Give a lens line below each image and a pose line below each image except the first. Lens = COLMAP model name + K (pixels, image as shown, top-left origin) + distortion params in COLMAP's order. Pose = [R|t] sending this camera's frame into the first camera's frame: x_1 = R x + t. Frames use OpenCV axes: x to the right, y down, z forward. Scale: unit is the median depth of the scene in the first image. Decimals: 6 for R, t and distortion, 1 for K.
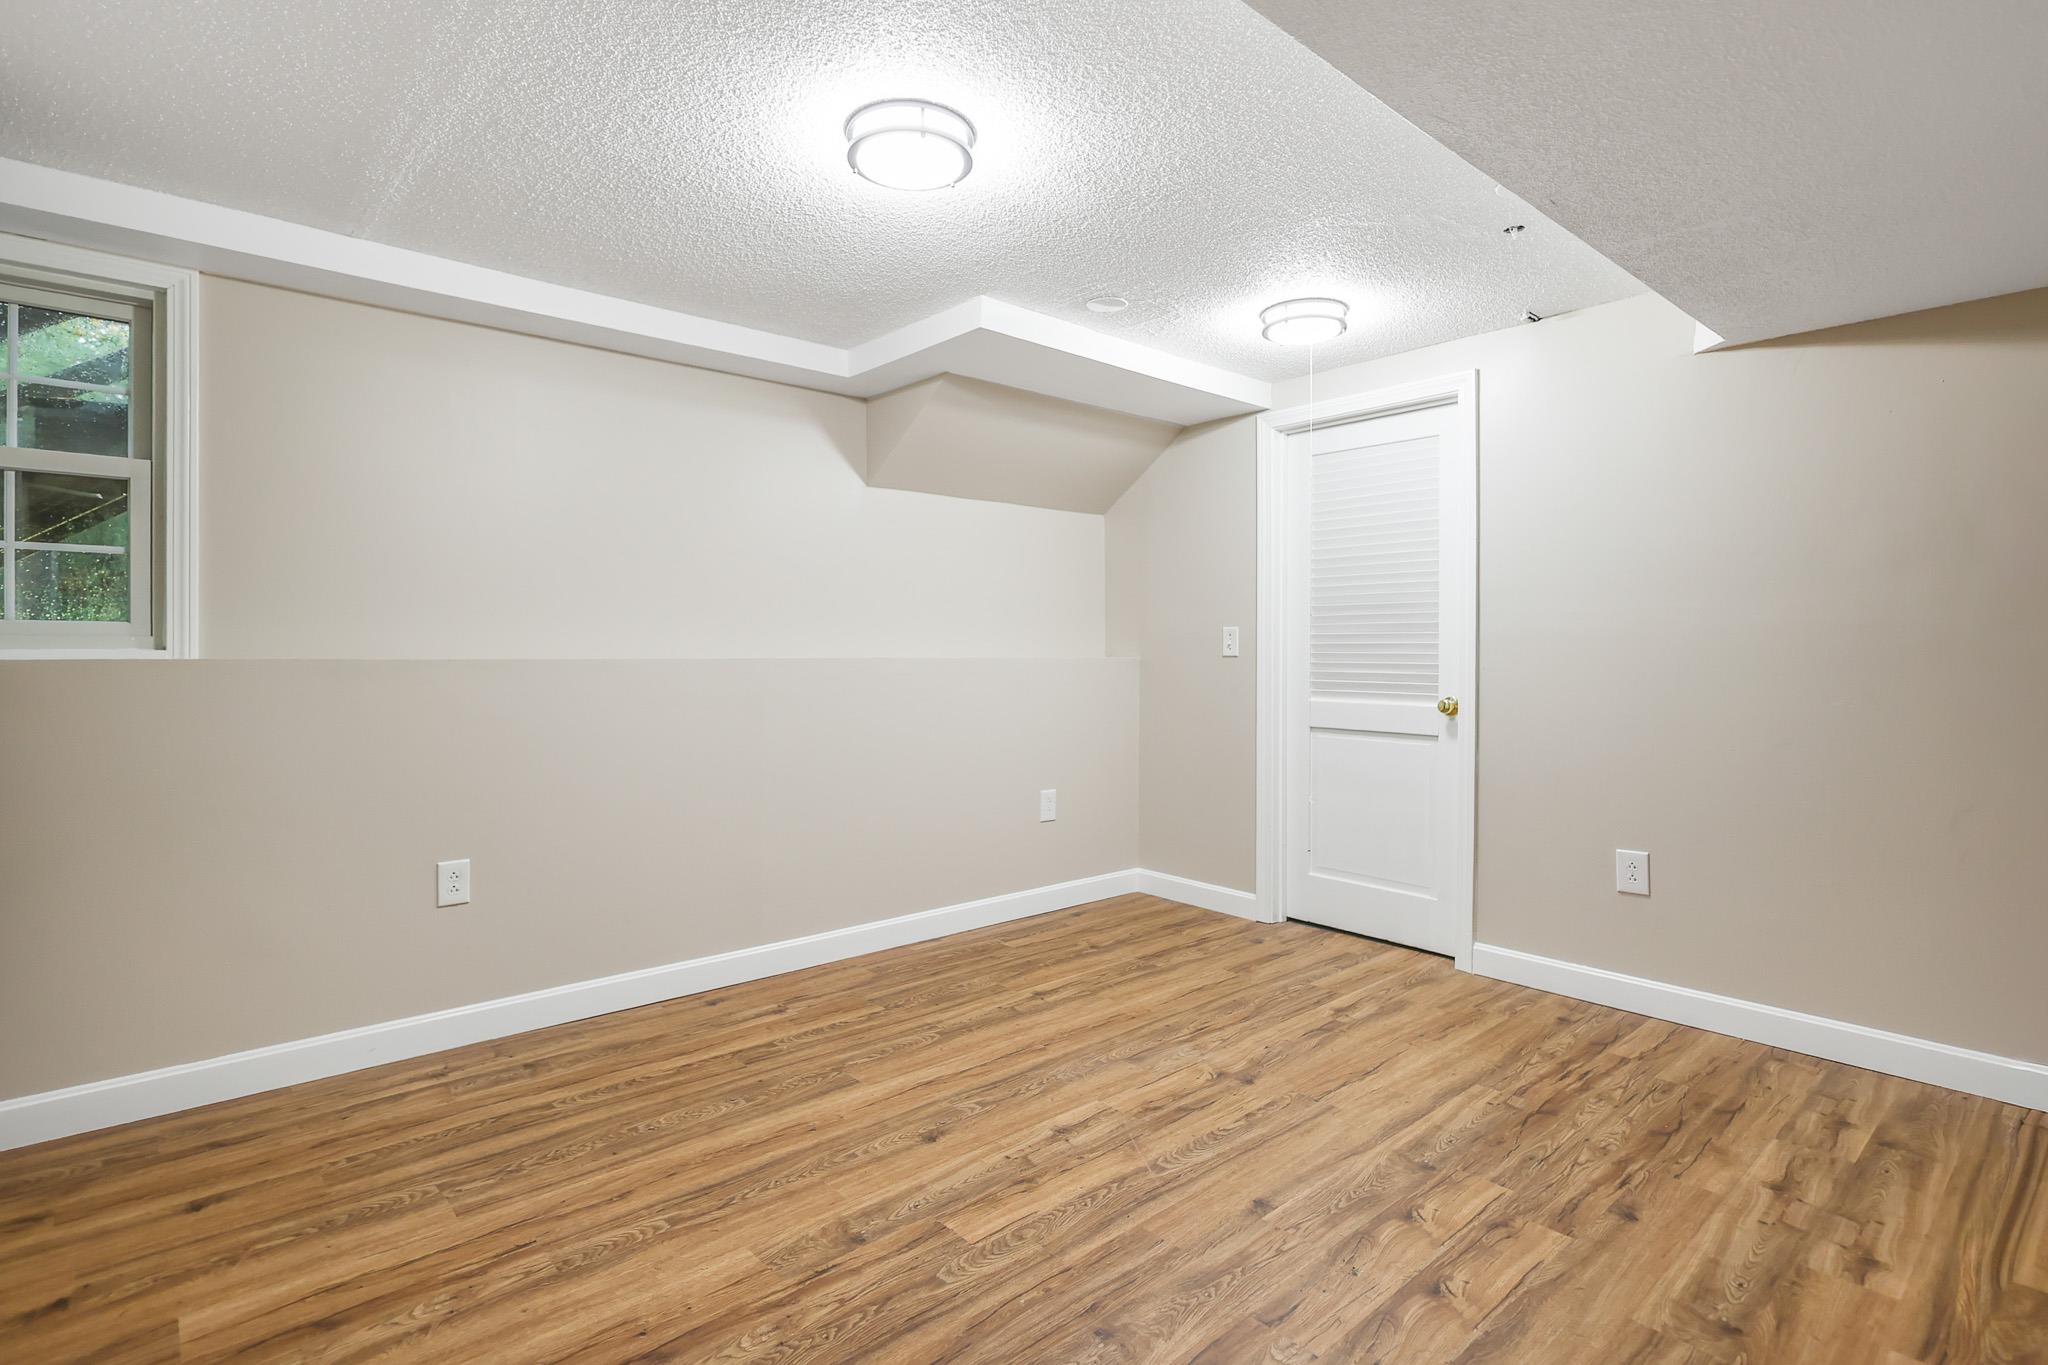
lens RADIAL K [[986.2, 0, 1020.5], [0, 986.2, 669.1], [0, 0, 1]] dist [-0.003015, 0.001755]
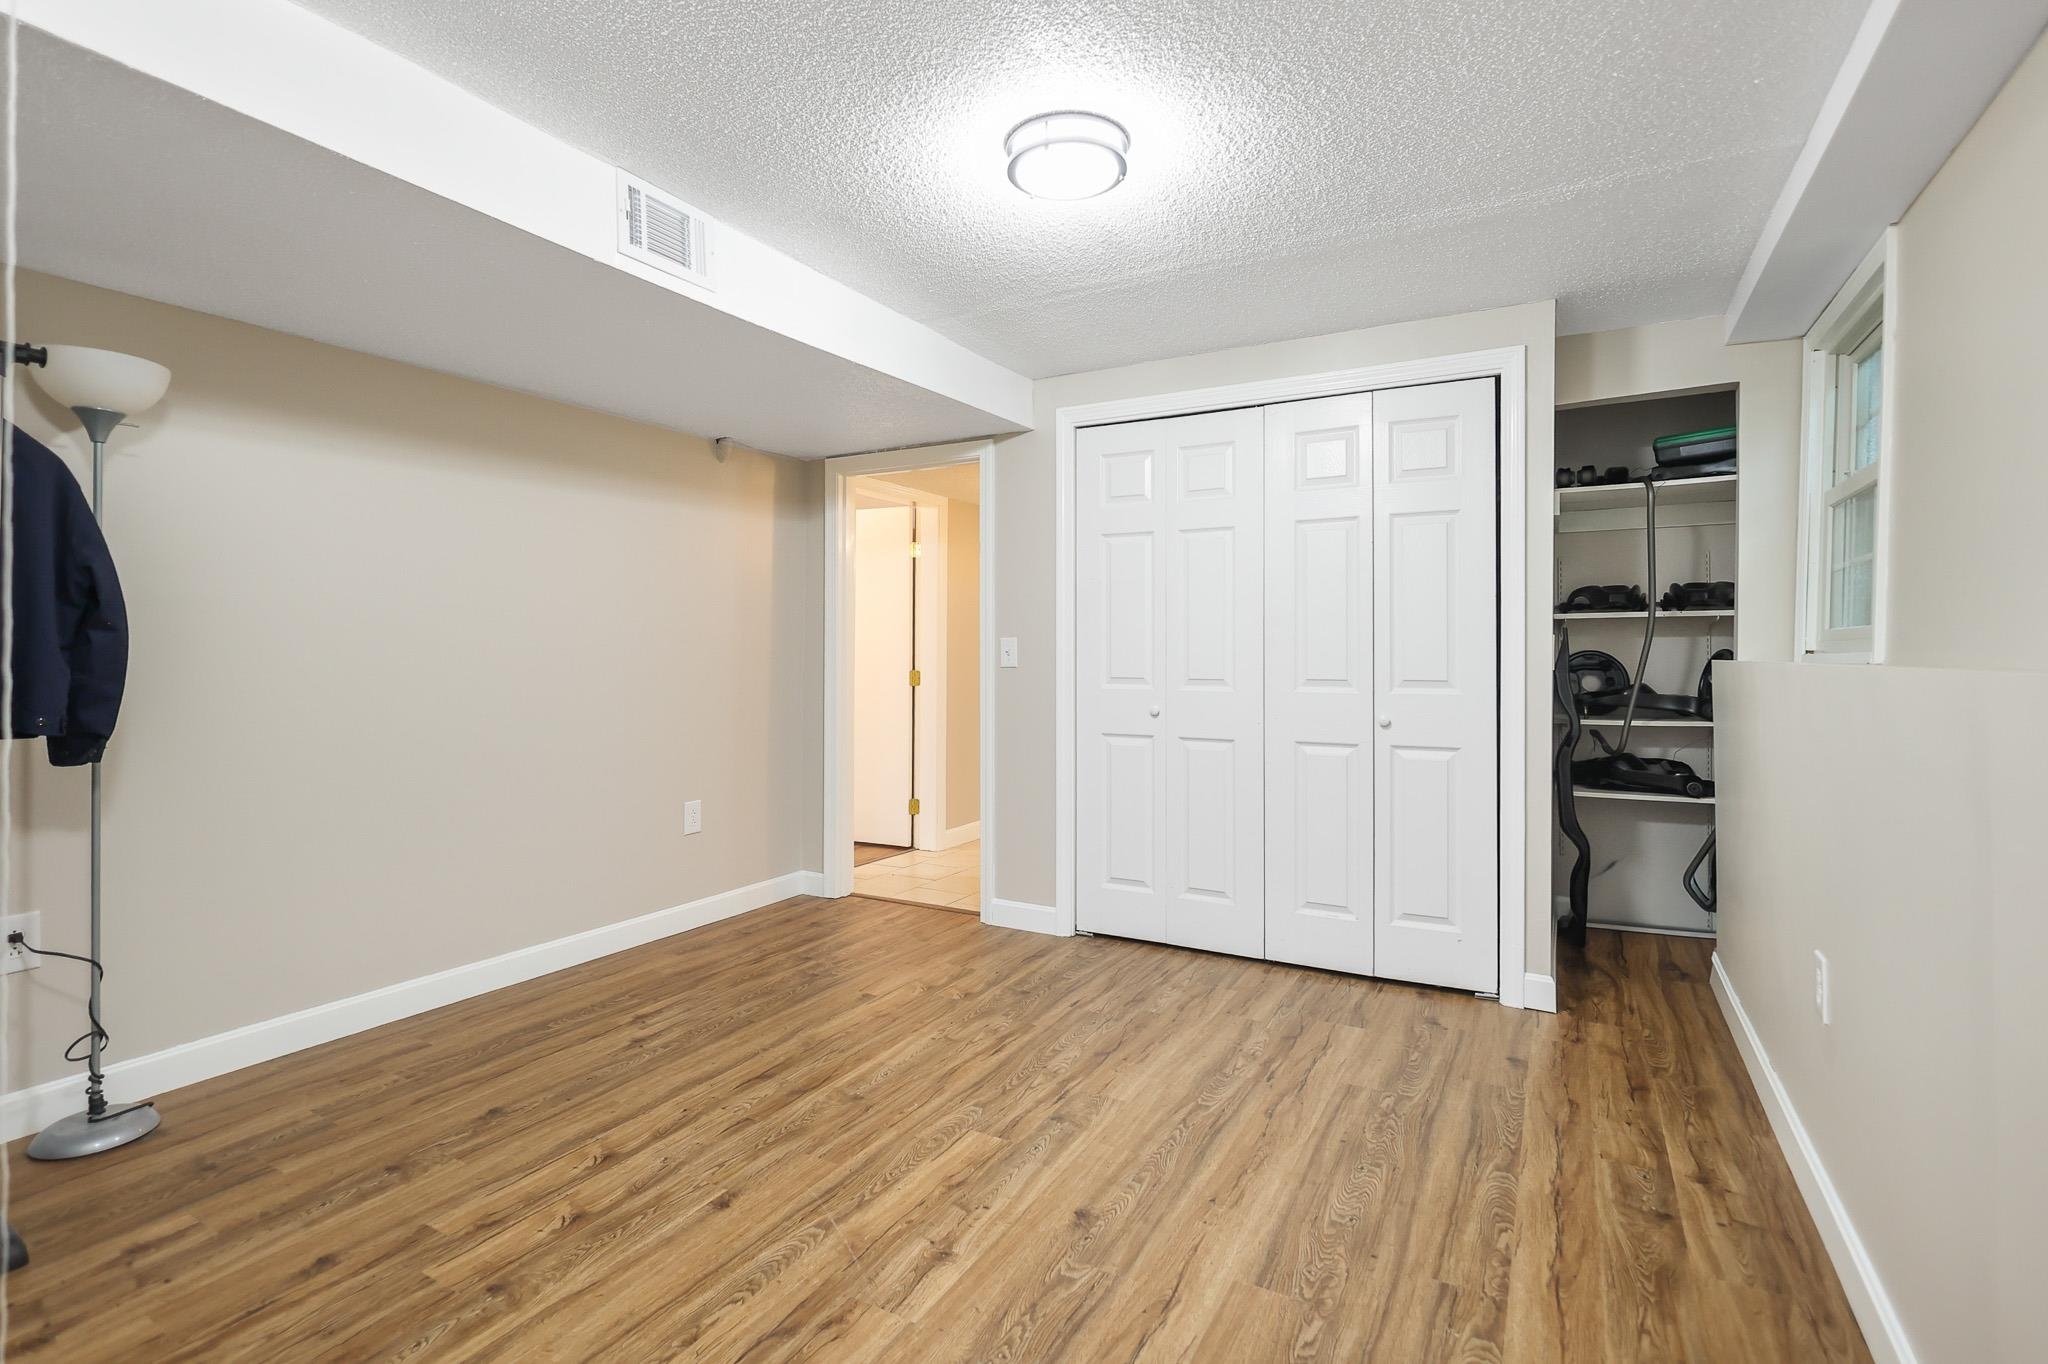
lens RADIAL K [[986.2, 0, 1024.3], [0, 986.2, 670.6], [0, 0, 1]] dist [-0.003015, 0.001755]
pose [[-0.941661, 0.003697, -0.336543, 0.280980], [-0.008132, 0.999398, 0.033733, -0.048952], [0.336465, 0.034501, -0.941064, 1.980339]]
